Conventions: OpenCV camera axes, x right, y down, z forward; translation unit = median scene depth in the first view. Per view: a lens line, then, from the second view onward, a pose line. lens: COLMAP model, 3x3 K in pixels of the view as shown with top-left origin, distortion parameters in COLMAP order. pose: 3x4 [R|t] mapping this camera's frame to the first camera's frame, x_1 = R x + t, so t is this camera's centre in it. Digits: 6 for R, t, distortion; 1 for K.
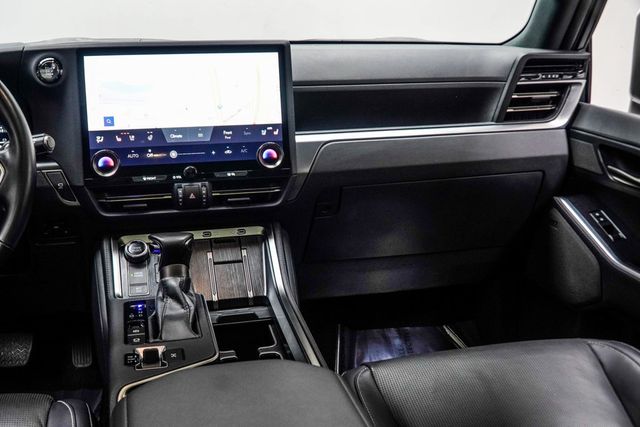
lens RADIAL K [[733.2, 0, 301.1], [0, 733.2, 212.1], [0, 0, 1]] dist [0.013116, -0.313404]
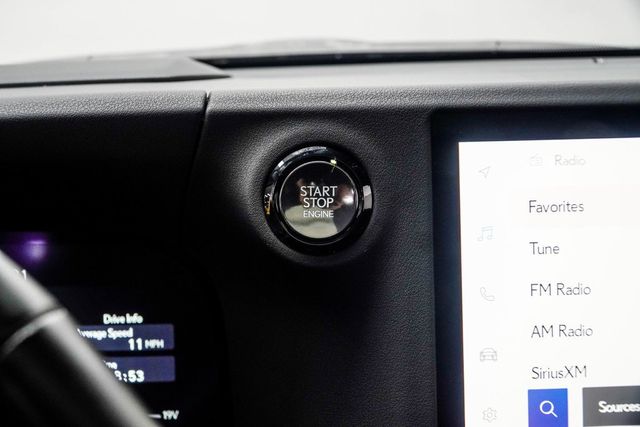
lens RADIAL K [[873.5, 0, 320.0], [0, 873.5, 213.5], [0, 0, 1]] dist [-0.015946, -0.031133]
pose [[0.984887, 0.033324, -0.169961, -0.292628], [-0.034773, 0.999380, -0.005556, -0.186257], [0.169670, 0.011382, 0.985435, 0.705555]]
